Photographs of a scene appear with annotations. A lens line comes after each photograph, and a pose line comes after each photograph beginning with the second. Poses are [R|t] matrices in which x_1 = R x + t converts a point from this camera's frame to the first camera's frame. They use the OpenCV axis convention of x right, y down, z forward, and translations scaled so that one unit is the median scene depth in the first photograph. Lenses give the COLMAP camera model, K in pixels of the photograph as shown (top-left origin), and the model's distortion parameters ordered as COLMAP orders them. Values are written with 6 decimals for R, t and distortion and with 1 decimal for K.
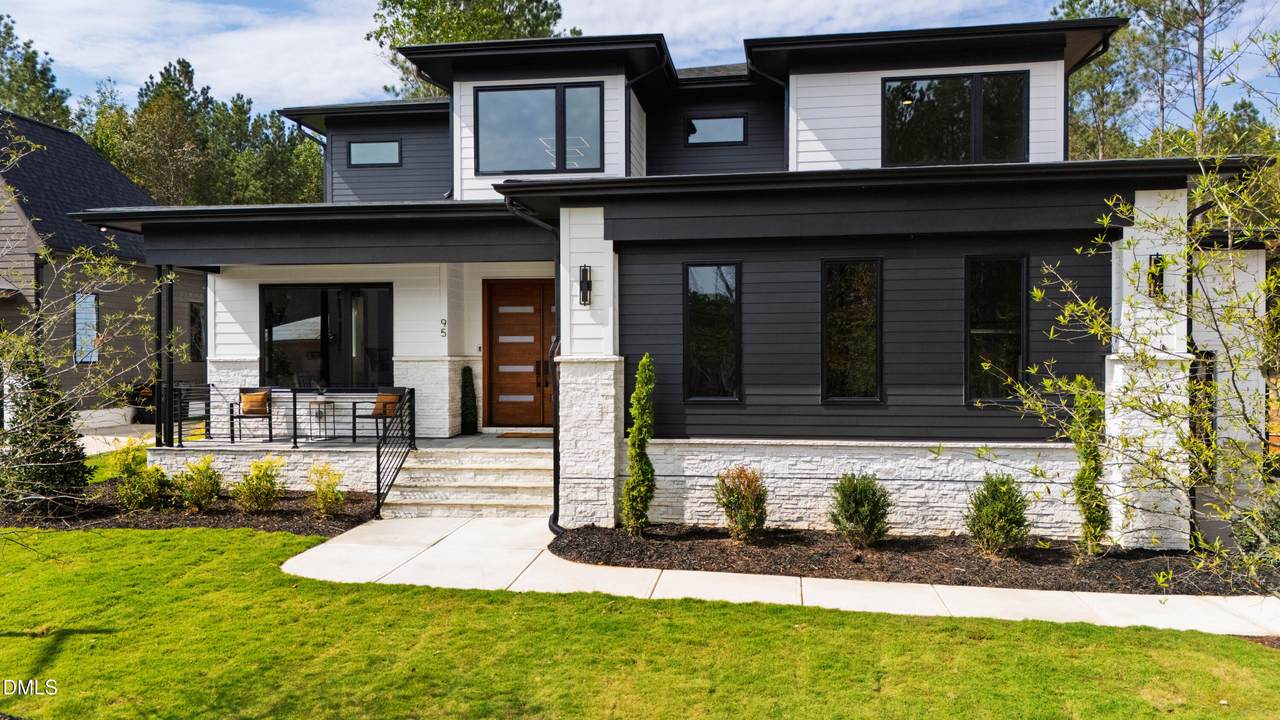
lens RADIAL K [[841.4, 0, 635.3], [0, 841.4, 348.6], [0, 0, 1]] dist [0.064891, -0.053822]
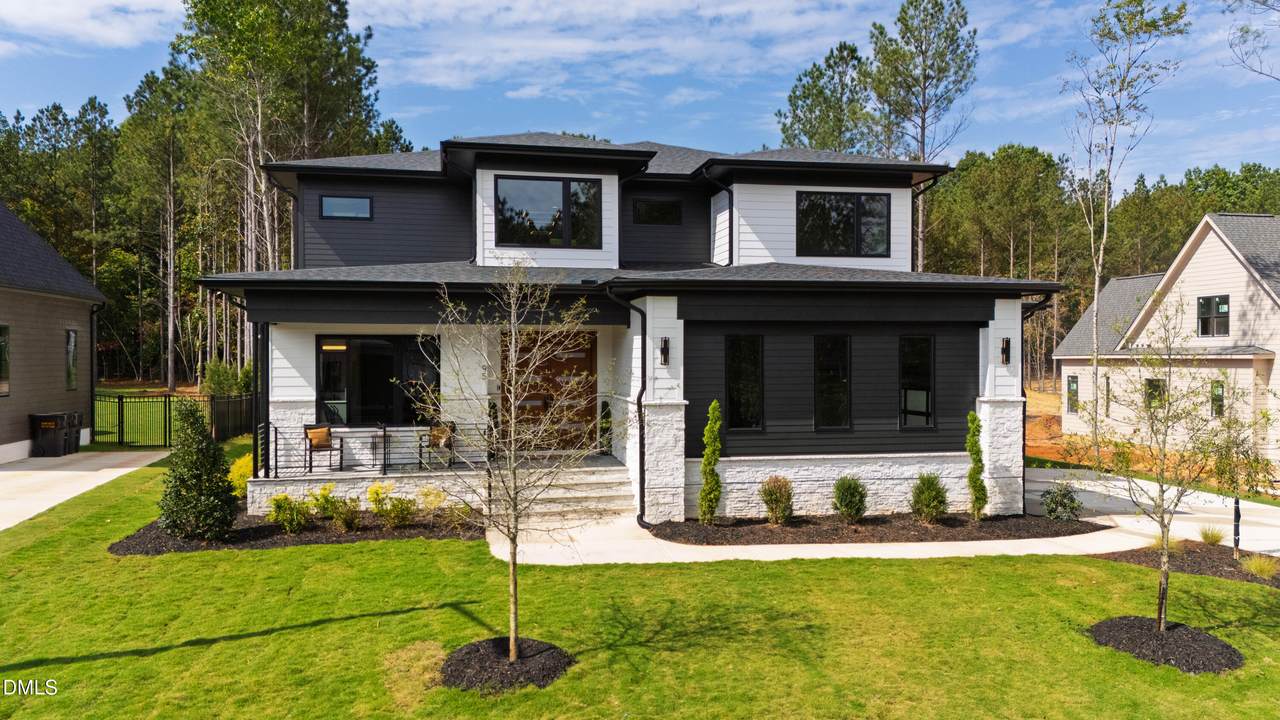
lens RADIAL K [[841.4, 0, 635.3], [0, 841.4, 348.6], [0, 0, 1]] dist [0.064891, -0.053822]
pose [[0.953401, 0.003758, 0.301682, -0.462168], [-0.000964, 0.999955, -0.009410, -0.057141], [-0.301704, 0.008681, 0.953362, -0.288579]]
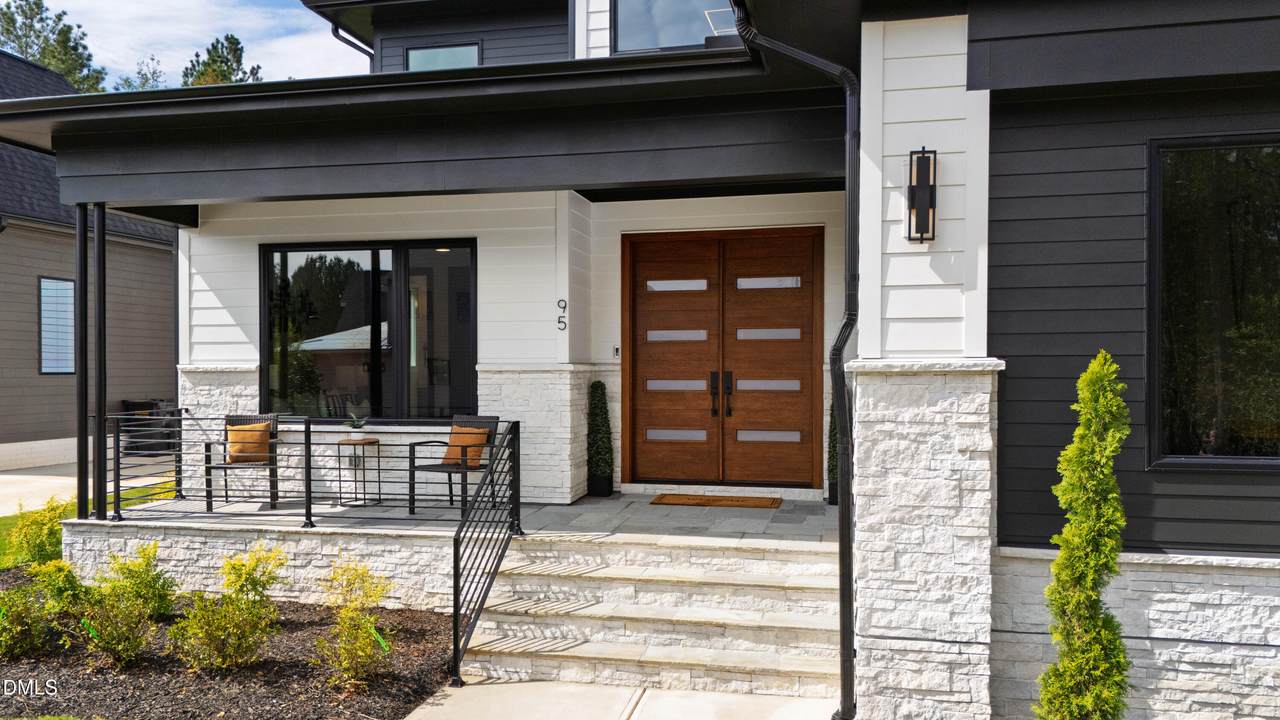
lens RADIAL K [[943.5, 0, 640.0], [0, 943.5, 360.0], [0, 0, 1]] dist [0.084621, -0.082811]
pose [[0.996016, 0.000865, -0.089172, -0.138745], [-0.000875, 1.000000, -0.000074, 0.007972], [0.089172, 0.000151, 0.996016, 0.429957]]
